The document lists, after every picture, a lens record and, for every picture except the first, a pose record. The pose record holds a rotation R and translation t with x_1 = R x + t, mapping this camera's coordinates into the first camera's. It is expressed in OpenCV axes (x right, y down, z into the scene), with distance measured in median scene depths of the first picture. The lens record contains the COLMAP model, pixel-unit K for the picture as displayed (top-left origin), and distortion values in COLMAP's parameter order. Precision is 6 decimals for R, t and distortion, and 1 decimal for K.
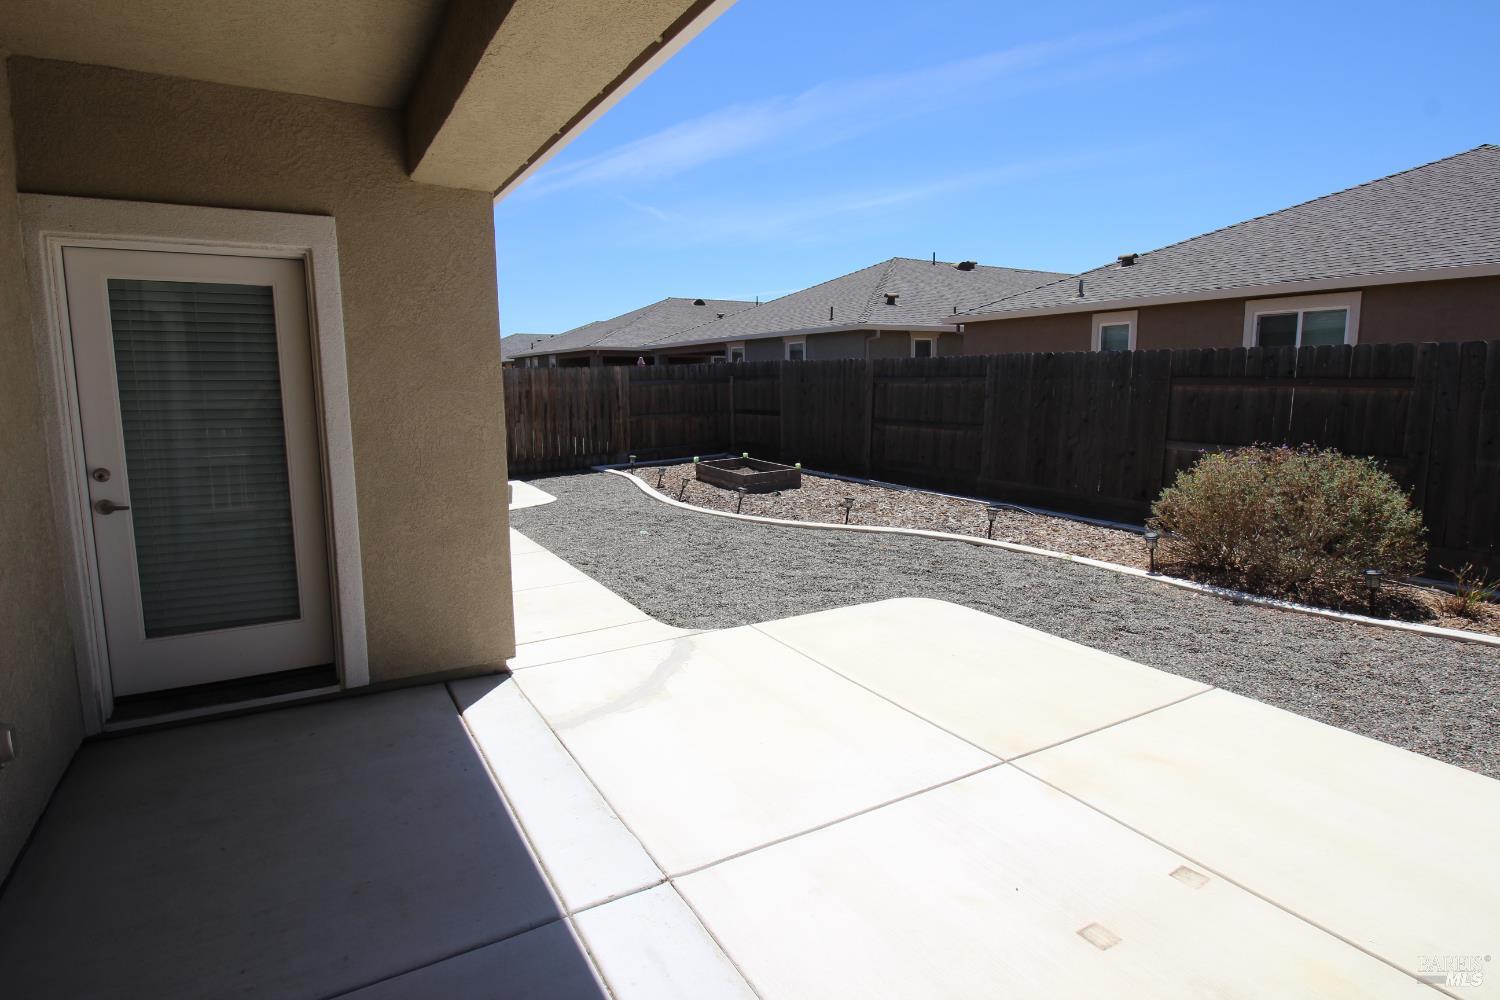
lens RADIAL K [[793.7, 0, 764.9], [0, 793.7, 486.3], [0, 0, 1]] dist [0.011216, -0.018597]
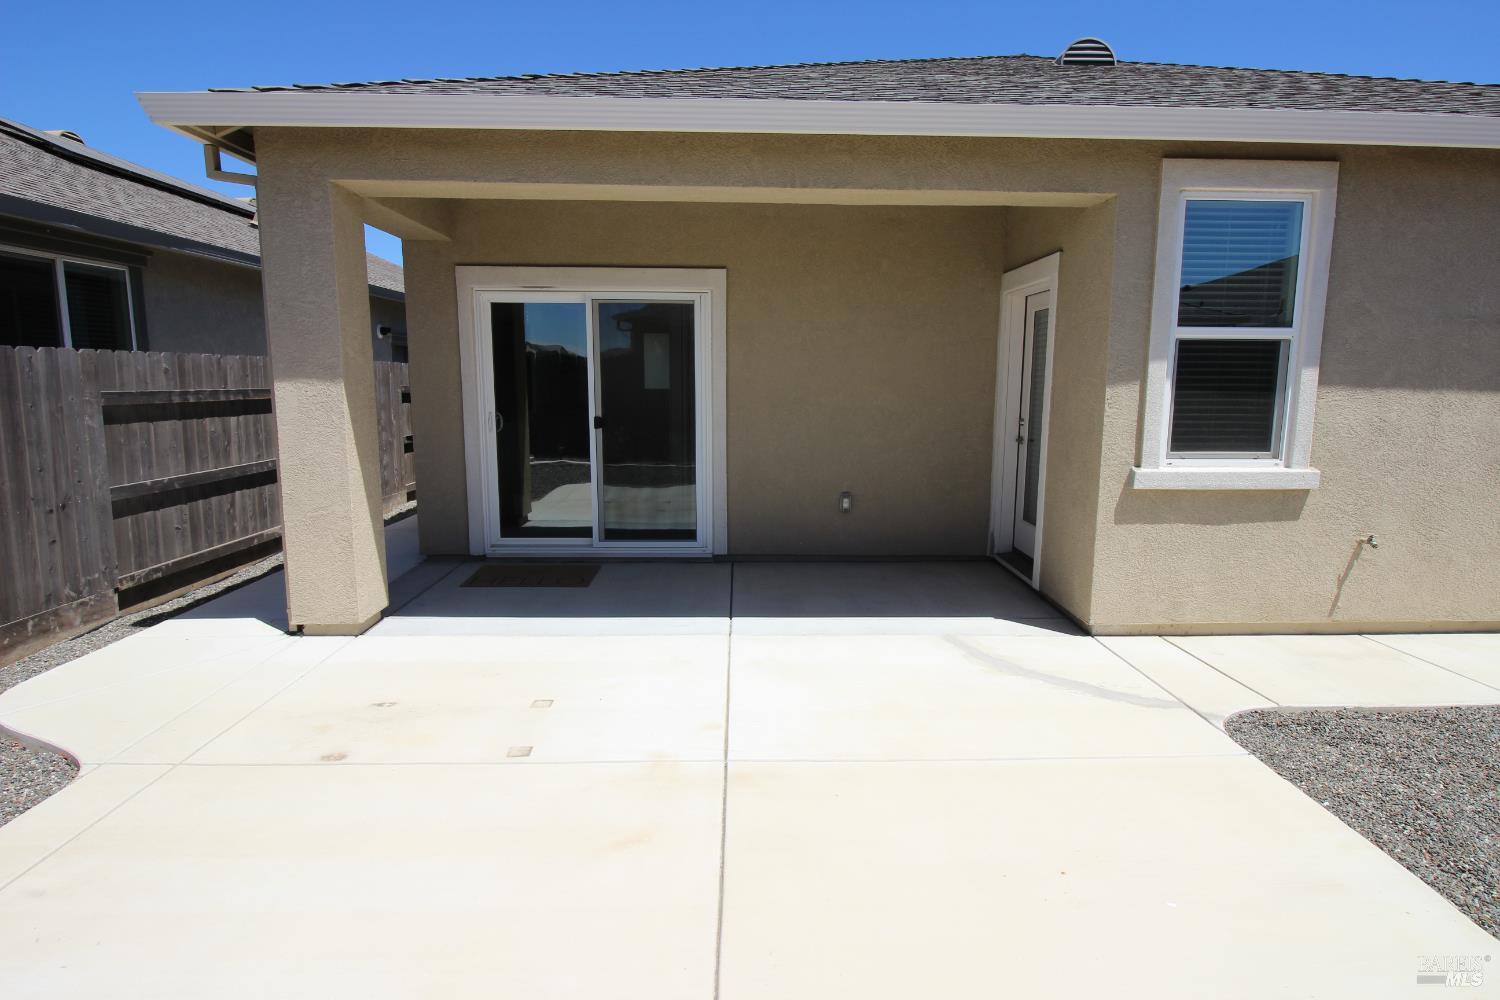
lens RADIAL K [[793.7, 0, 764.9], [0, 793.7, 486.3], [0, 0, 1]] dist [0.011216, -0.018597]
pose [[-0.488175, 0.124472, -0.863824, 0.562909], [-0.118037, 0.971267, 0.206660, -0.096850], [0.864727, 0.202850, -0.459456, 0.741936]]
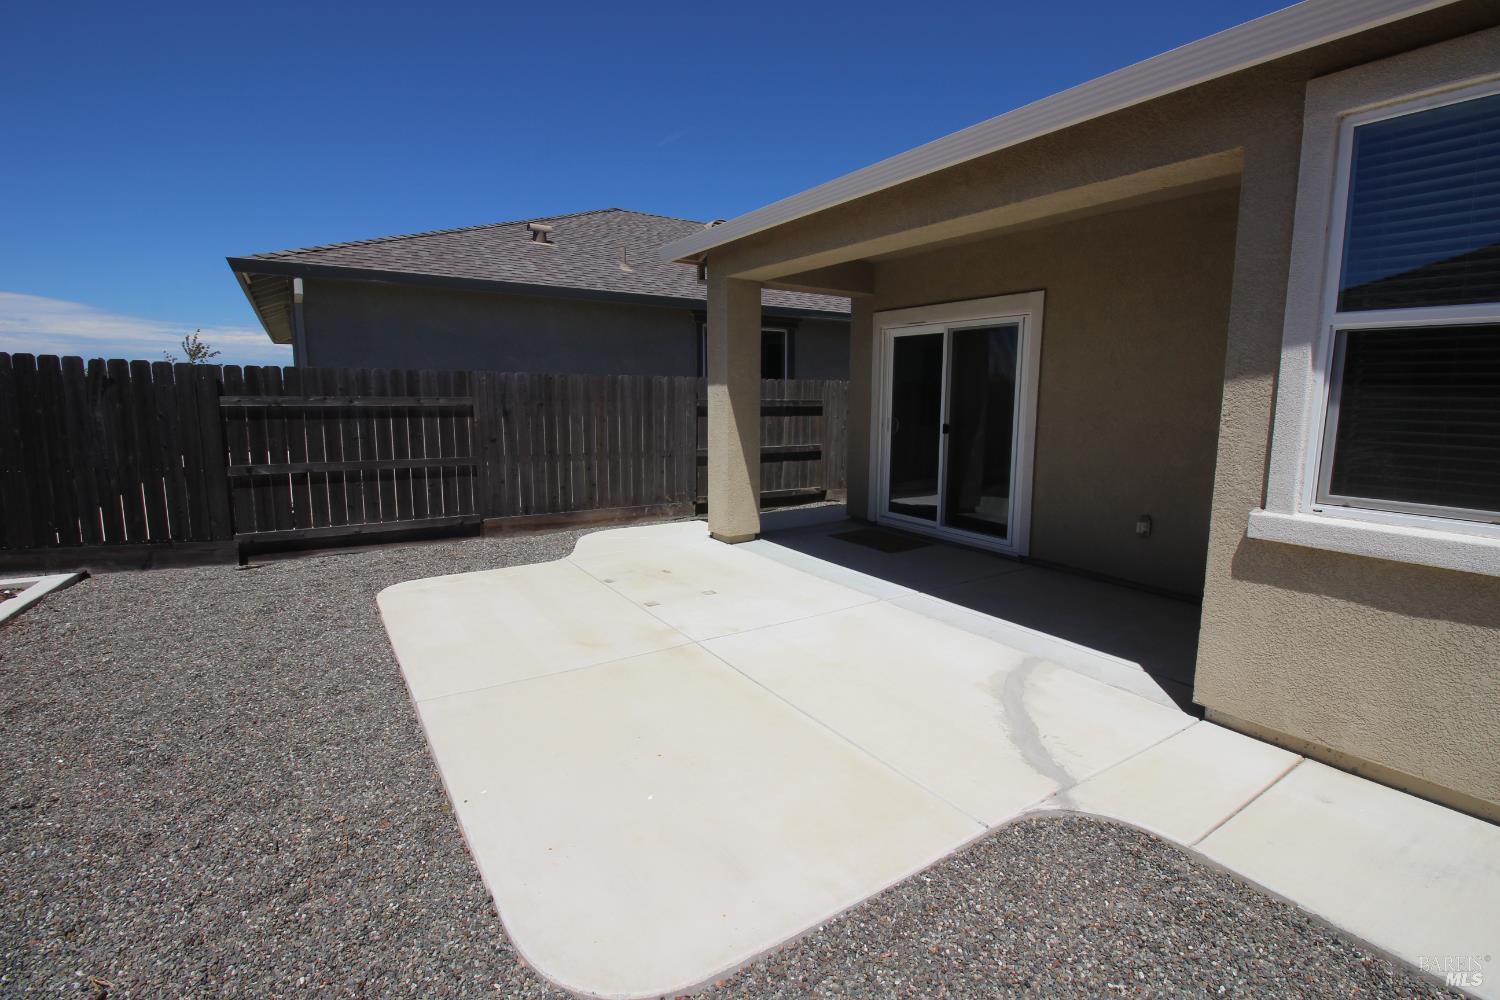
lens RADIAL K [[693.0, 0, 764.7], [0, 693.0, 487.9], [0, 0, 1]] dist [0.007173, -0.016669]
pose [[-0.999005, 0.007535, -0.043966, 0.122092], [-0.004447, 0.963896, 0.266241, -0.139631], [0.044385, 0.266171, -0.962903, 1.126939]]
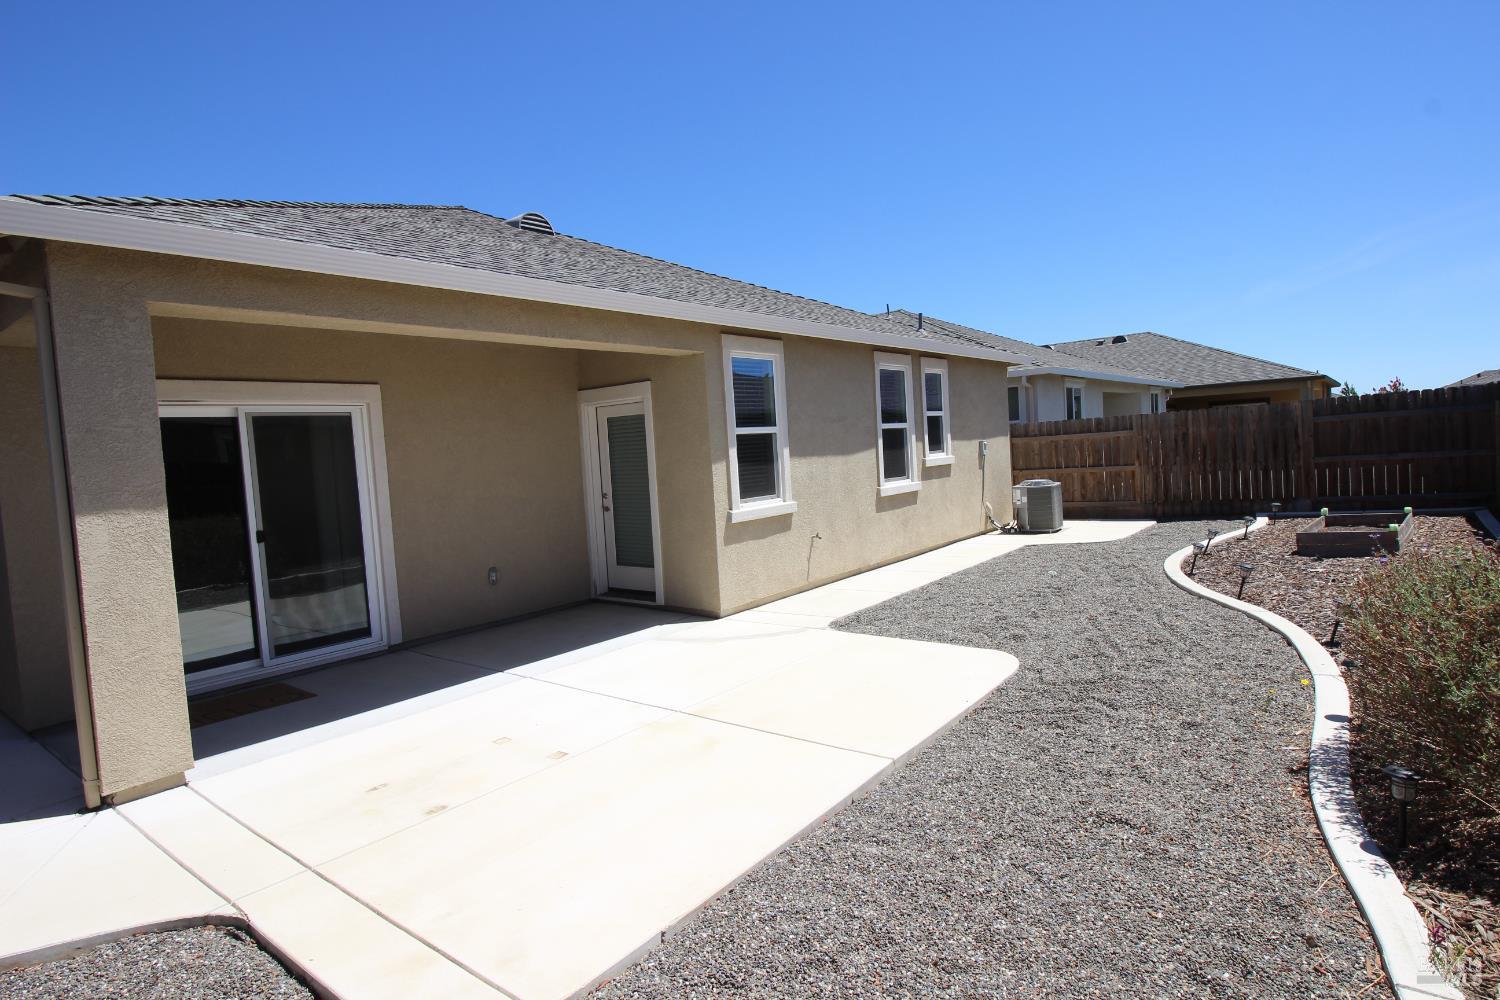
lens RADIAL K [[793.7, 0, 764.9], [0, 793.7, 486.3], [0, 0, 1]] dist [0.011216, -0.018597]
pose [[0.363679, 0.032742, -0.930949, 0.917977], [-0.066882, 0.997721, 0.008963, -0.055268], [0.929120, 0.059004, 0.365040, 0.302383]]
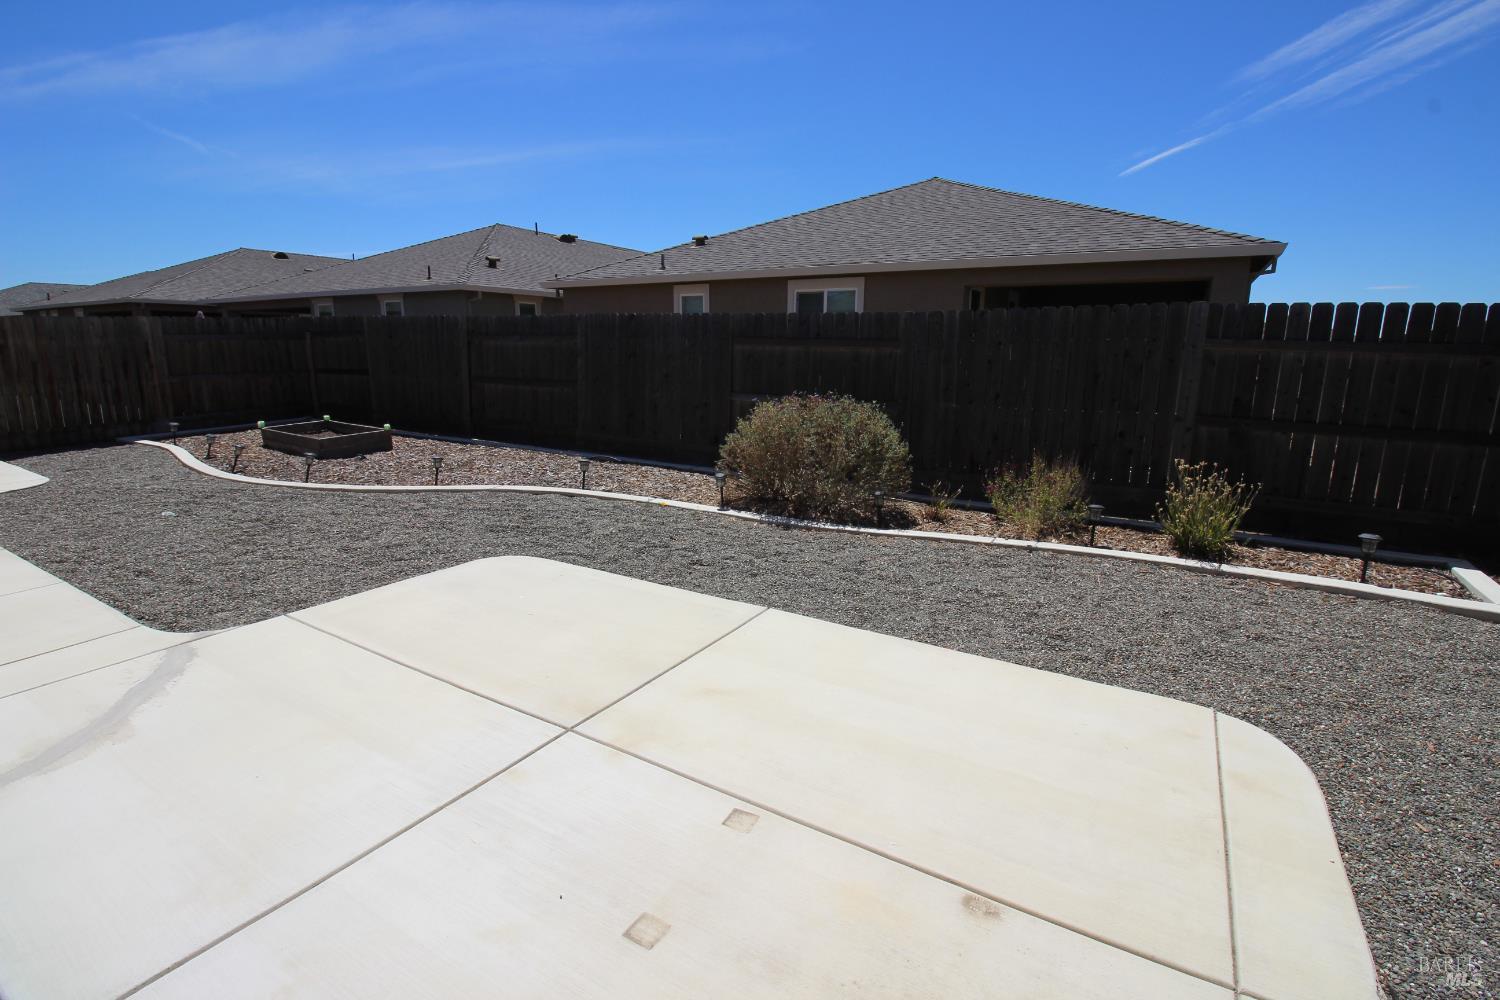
lens RADIAL K [[693.0, 0, 764.7], [0, 693.0, 487.9], [0, 0, 1]] dist [0.007173, -0.016669]
pose [[0.879090, -0.076555, 0.470468, 0.074569], [0.045842, 0.996022, 0.076416, 0.006587], [-0.474447, -0.045610, 0.879102, 0.098790]]
